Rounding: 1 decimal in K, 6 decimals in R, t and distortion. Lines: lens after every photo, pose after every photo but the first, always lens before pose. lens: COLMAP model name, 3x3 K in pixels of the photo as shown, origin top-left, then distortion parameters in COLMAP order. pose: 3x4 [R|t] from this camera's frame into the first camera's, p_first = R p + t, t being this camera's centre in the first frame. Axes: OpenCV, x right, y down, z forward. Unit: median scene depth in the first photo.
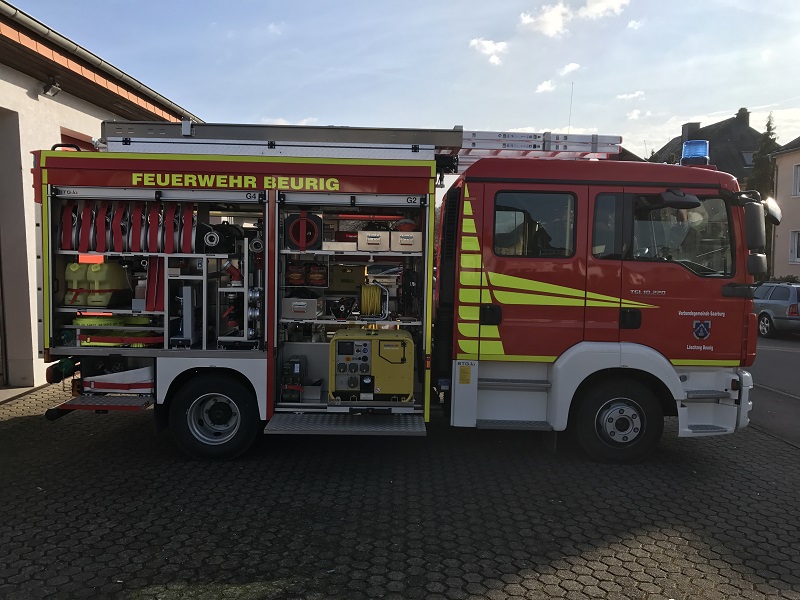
lens RADIAL K [[650.4, 0, 402.0], [0, 650.4, 304.2], [0, 0, 1]] dist [-0.013585, -0.060730]
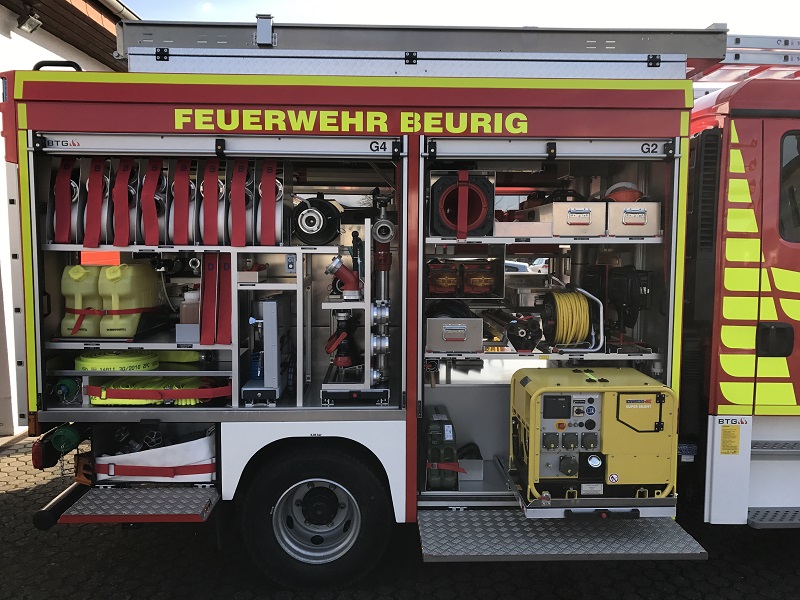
lens RADIAL K [[674.5, 0, 391.2], [0, 674.5, 300.0], [0, 0, 1]] dist [0.025855, -0.093269]
pose [[0.999801, -0.017705, -0.009174, -0.213722], [0.017804, 0.999783, 0.010844, -0.033513], [0.008980, -0.011005, 0.999899, 0.382791]]
